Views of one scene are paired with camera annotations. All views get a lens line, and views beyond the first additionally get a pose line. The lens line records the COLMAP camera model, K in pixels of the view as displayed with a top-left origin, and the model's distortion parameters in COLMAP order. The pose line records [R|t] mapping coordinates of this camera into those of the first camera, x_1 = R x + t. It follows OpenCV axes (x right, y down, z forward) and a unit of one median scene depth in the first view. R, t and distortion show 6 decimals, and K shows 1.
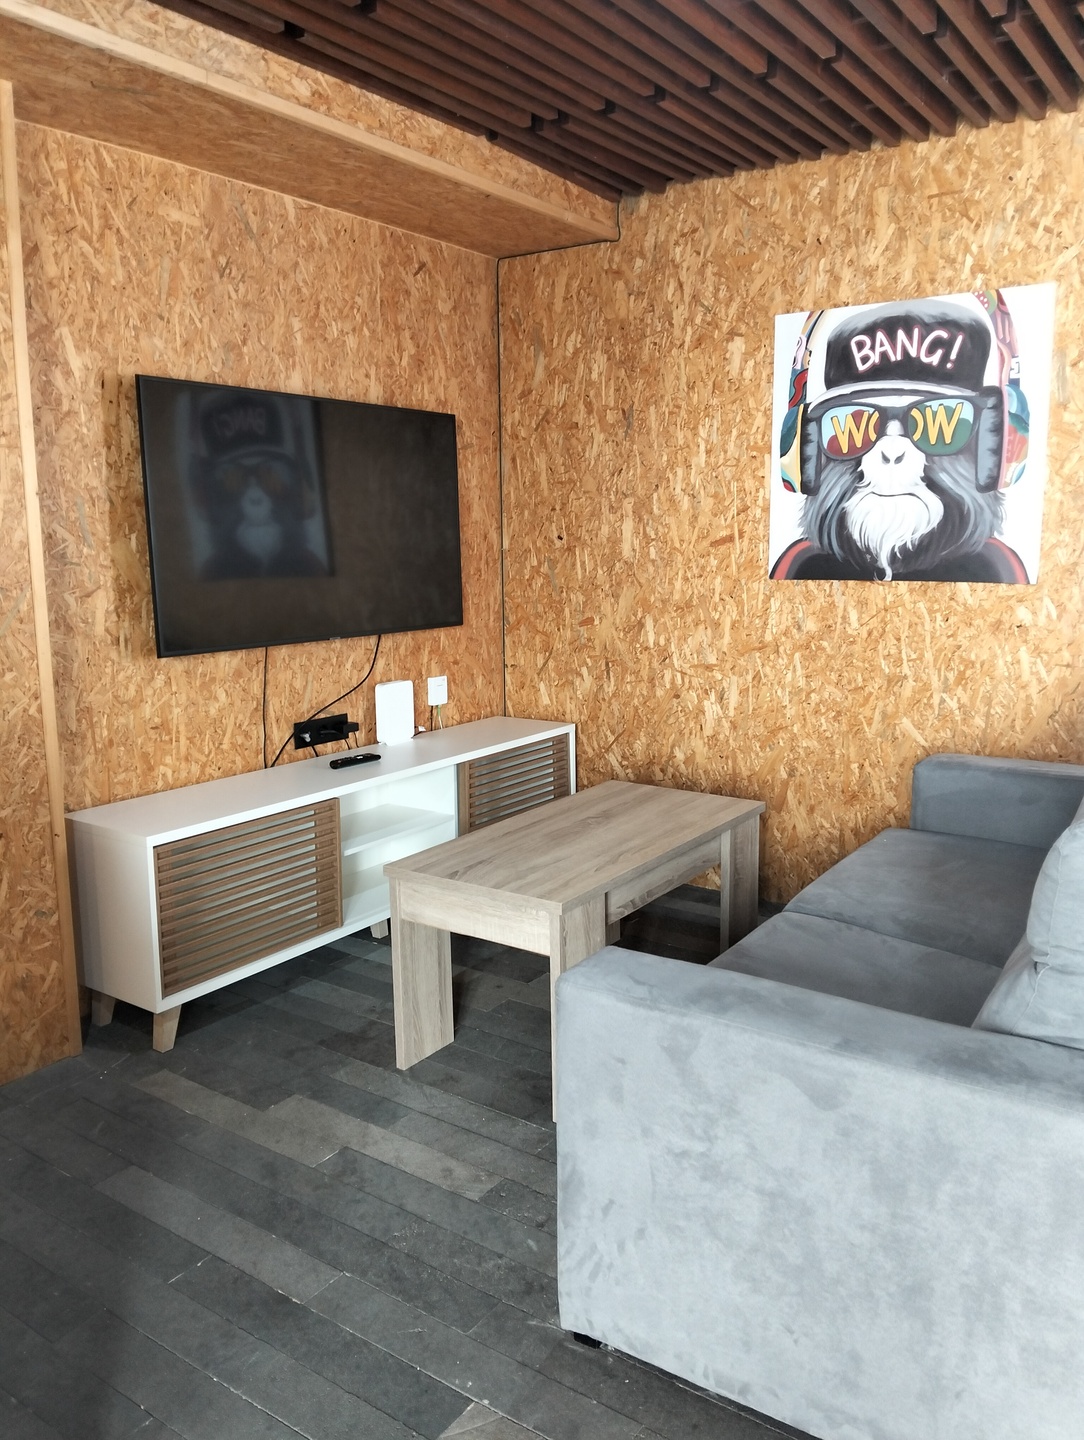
lens RADIAL K [[1130.0, 0, 547.3], [0, 1130.0, 718.6], [0, 0, 1]] dist [0.066202, -0.122555]
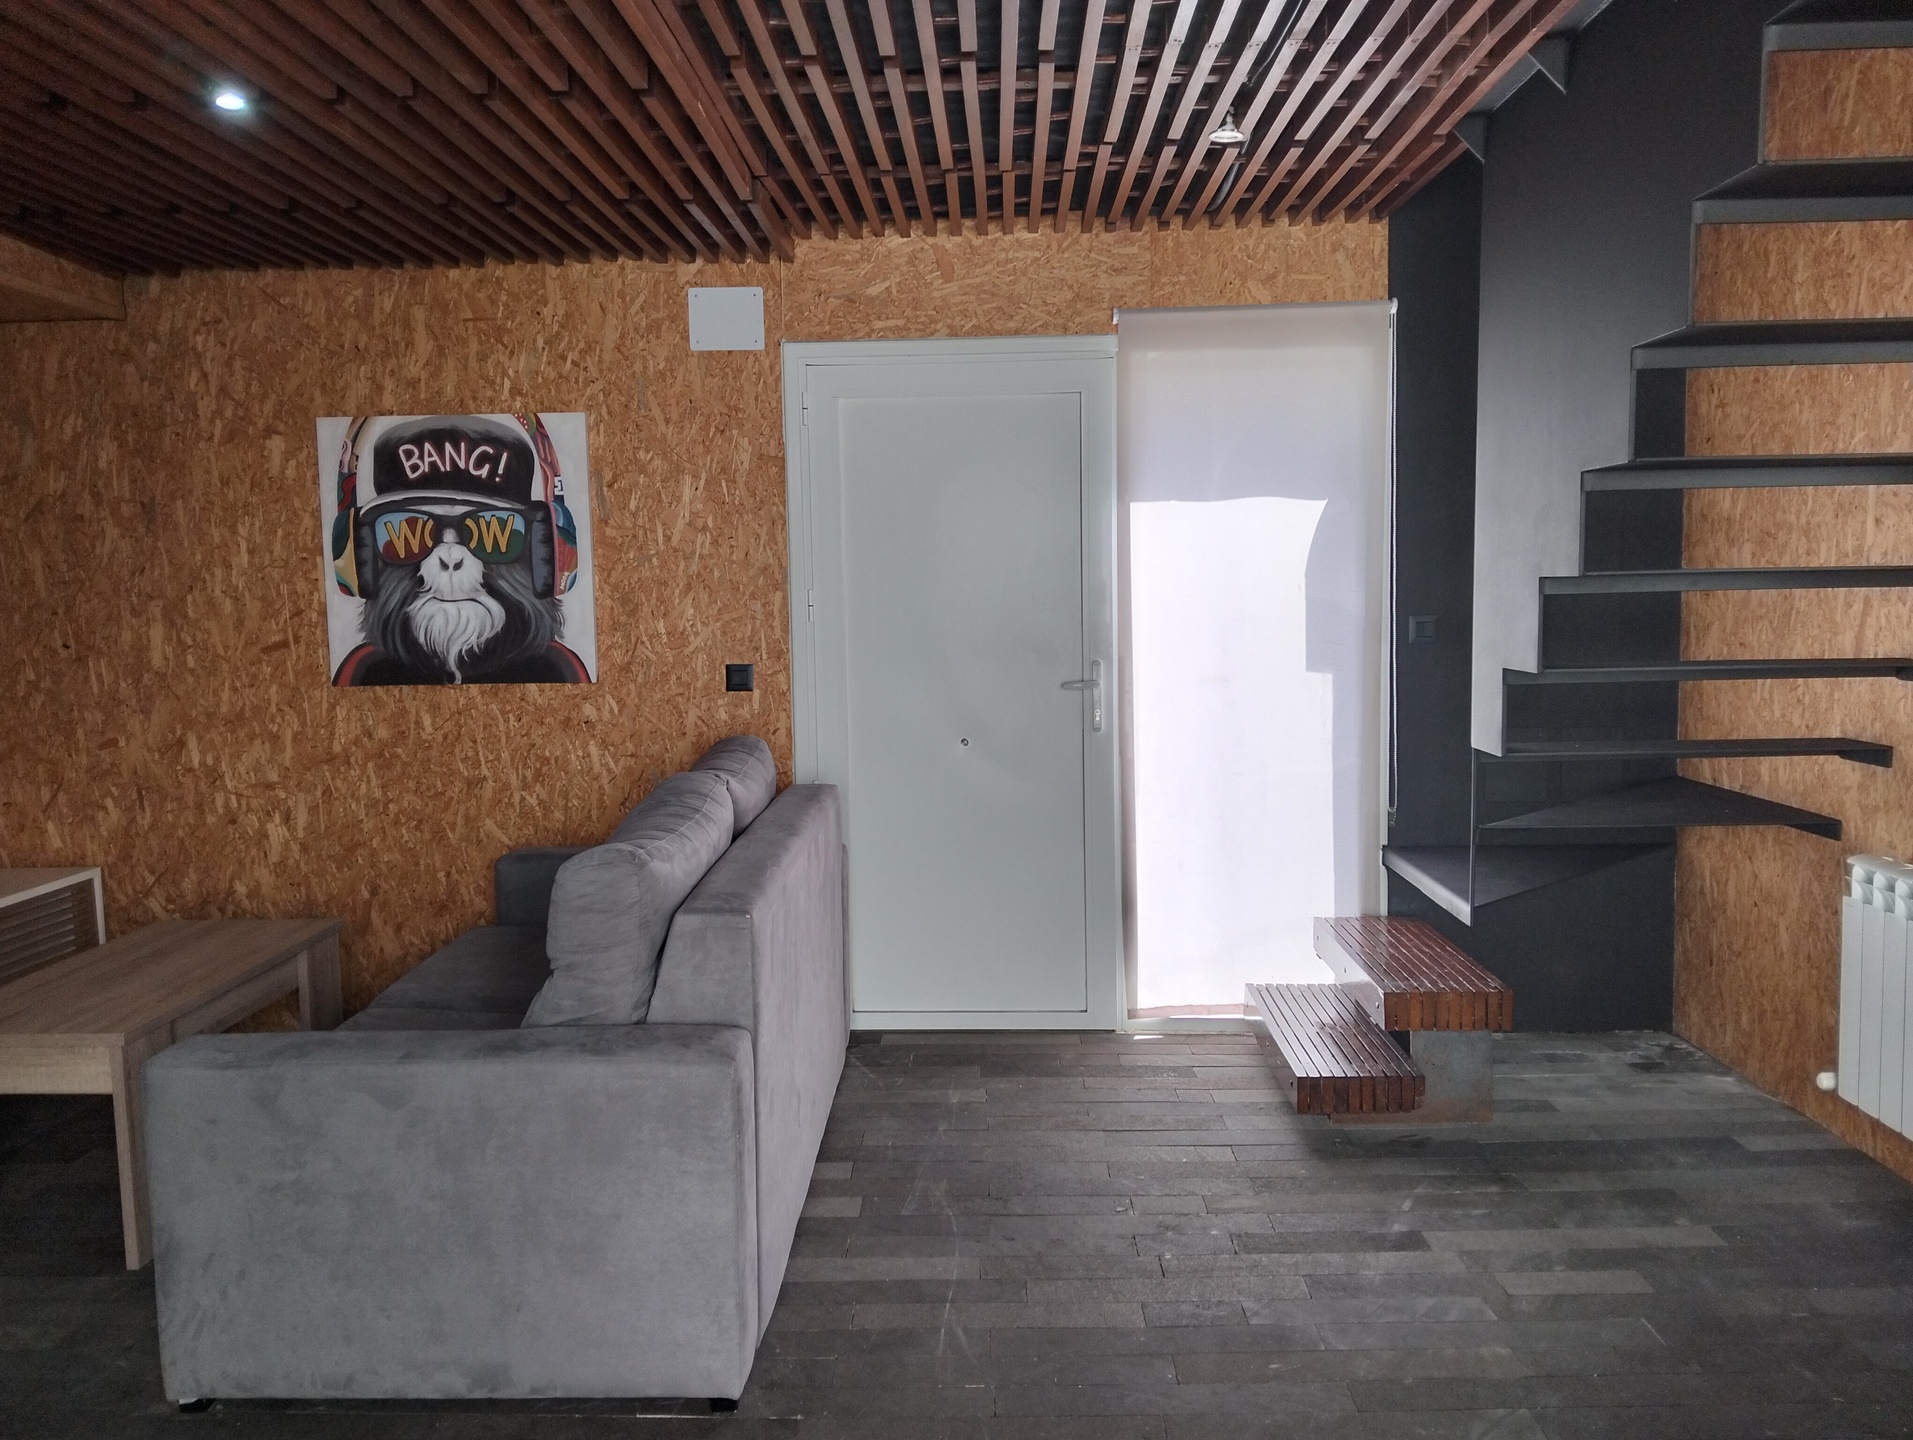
lens RADIAL K [[1501.1, 0, 959.5], [0, 1501.1, 708.4], [0, 0, 1]] dist [0.066202, -0.122555]
pose [[0.838611, -0.051395, 0.542301, -0.057326], [0.102404, 0.992664, -0.064280, 0.033439], [-0.535019, 0.109440, 0.837722, -0.378302]]
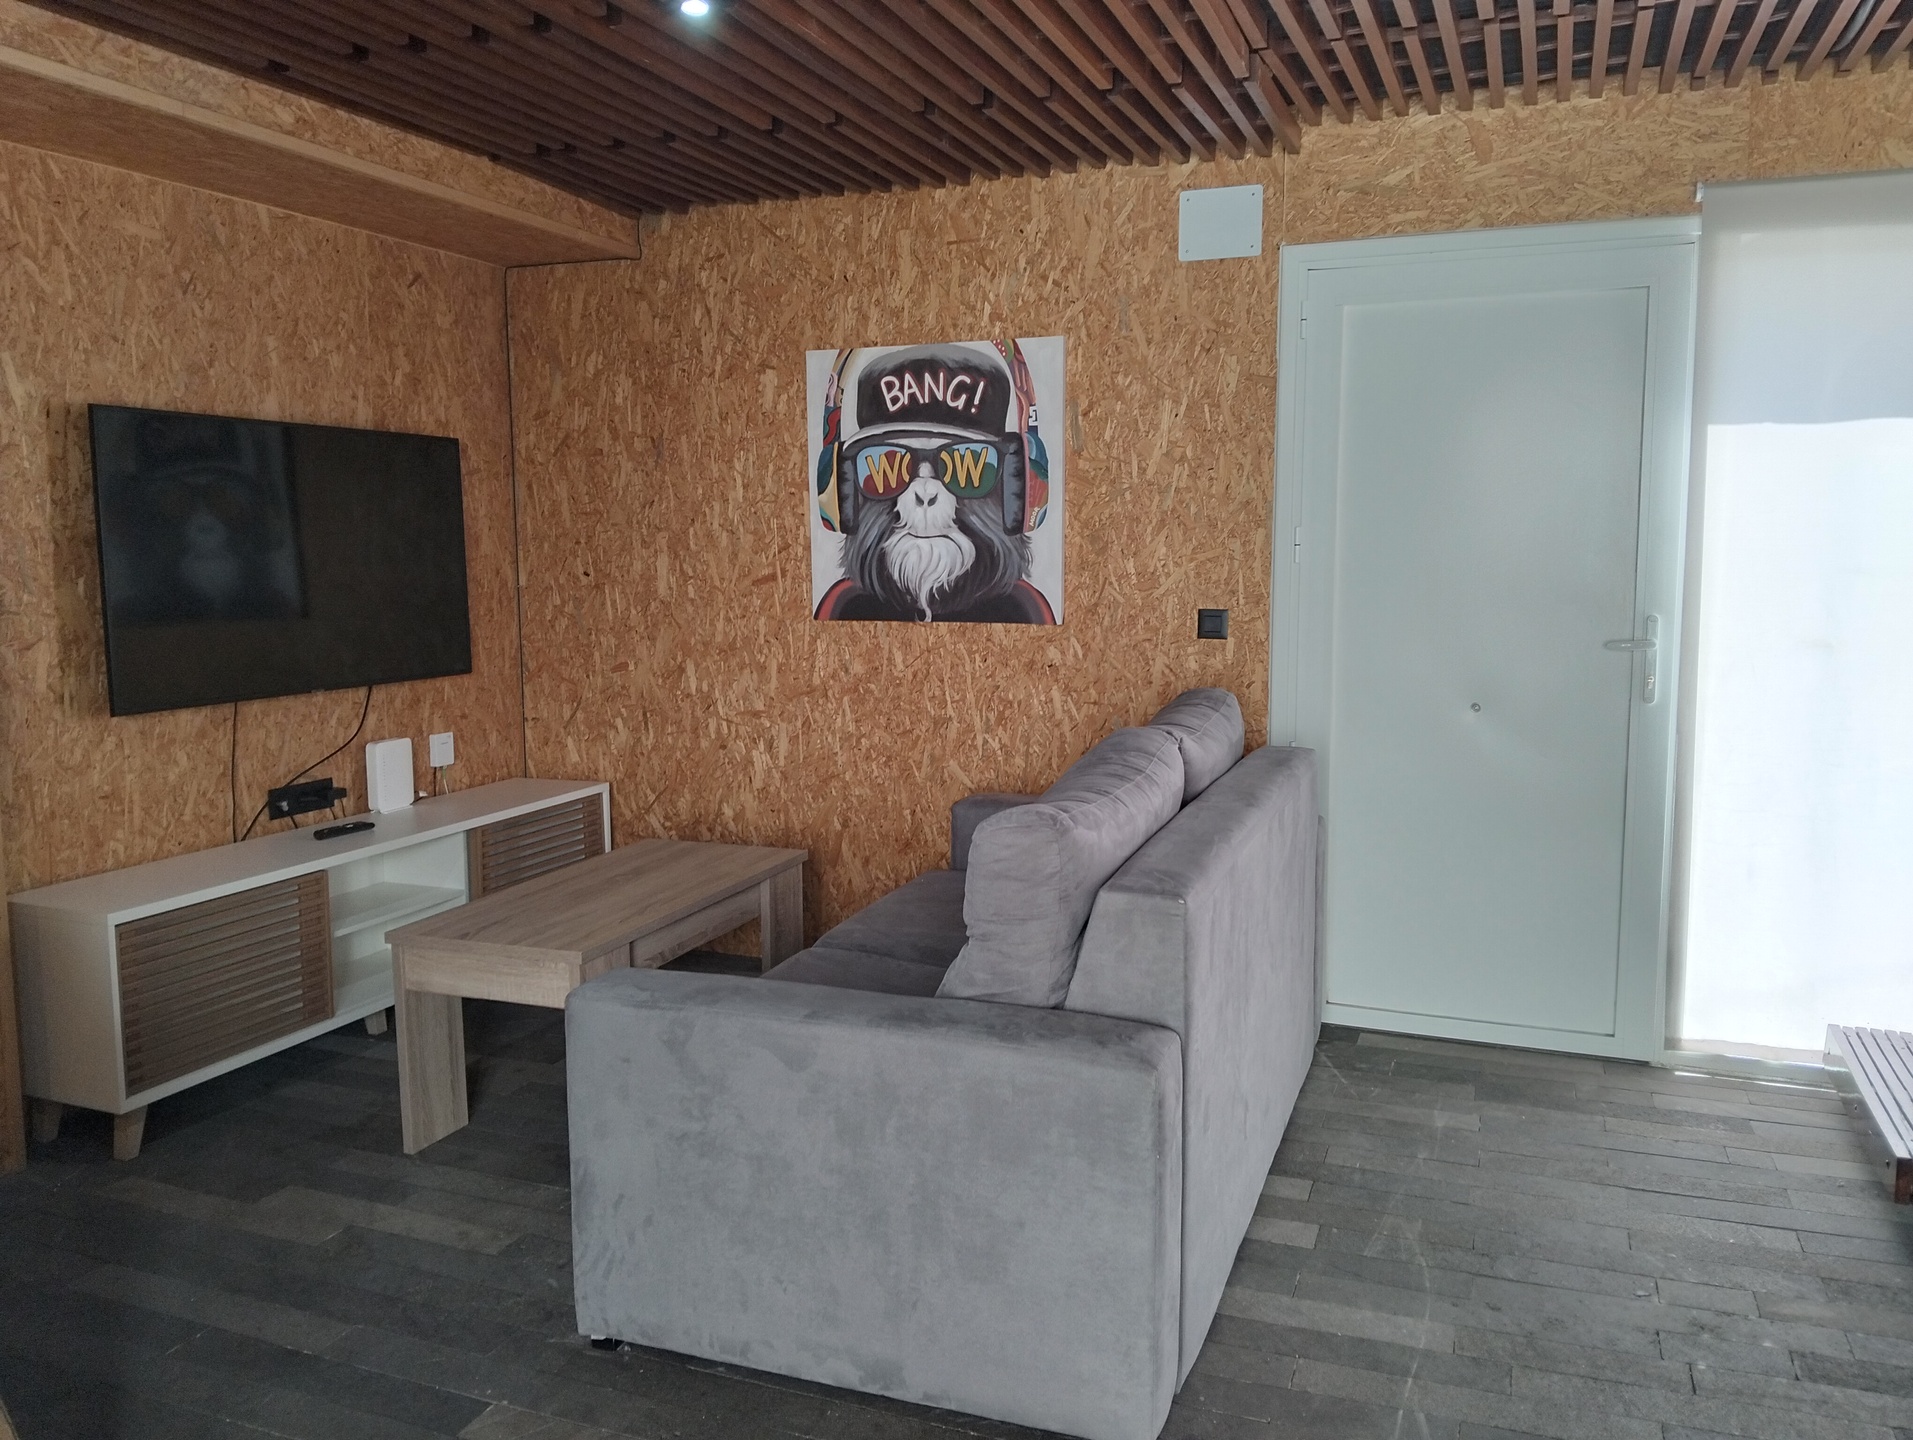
lens RADIAL K [[1501.1, 0, 954.5], [0, 1501.1, 703.4], [0, 0, 1]] dist [0.066202, -0.122555]
pose [[0.972732, -0.022044, 0.230881, 0.022914], [0.035893, 0.997788, -0.055956, 0.024471], [-0.229137, 0.062717, 0.971372, -0.279200]]
